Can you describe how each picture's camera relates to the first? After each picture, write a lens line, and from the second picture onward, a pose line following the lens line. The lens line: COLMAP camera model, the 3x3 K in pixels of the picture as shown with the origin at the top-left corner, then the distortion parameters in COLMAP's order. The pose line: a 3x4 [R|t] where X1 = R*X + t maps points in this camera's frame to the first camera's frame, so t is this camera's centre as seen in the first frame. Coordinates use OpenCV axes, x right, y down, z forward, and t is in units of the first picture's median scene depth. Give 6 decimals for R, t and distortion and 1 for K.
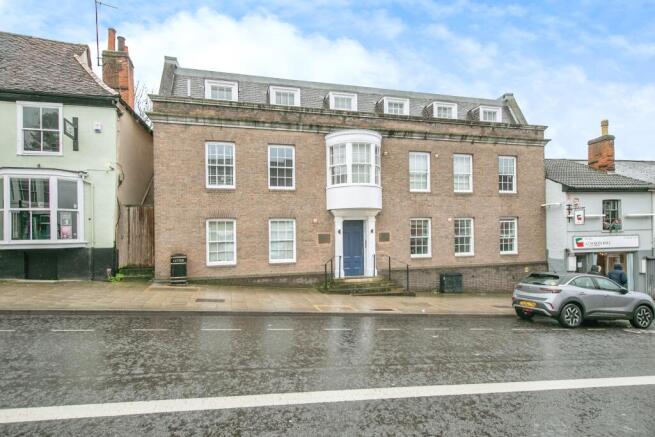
lens RADIAL K [[357.9, 0, 325.9], [0, 357.9, 218.3], [0, 0, 1]] dist [0.009531, 0.001116]
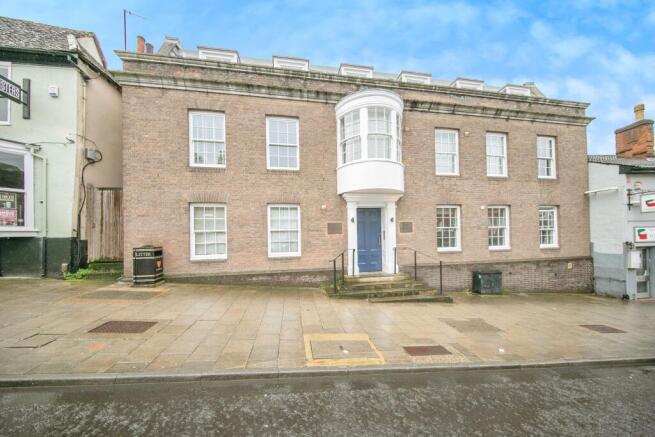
lens RADIAL K [[209.9, 0, 328.2], [0, 209.9, 222.9], [0, 0, 1]] dist [-0.004027, -0.000242]
pose [[0.994515, -0.005055, -0.104471, 0.032508], [0.004468, 0.999973, -0.005848, 0.047253], [0.104498, 0.005349, 0.994511, 0.514981]]
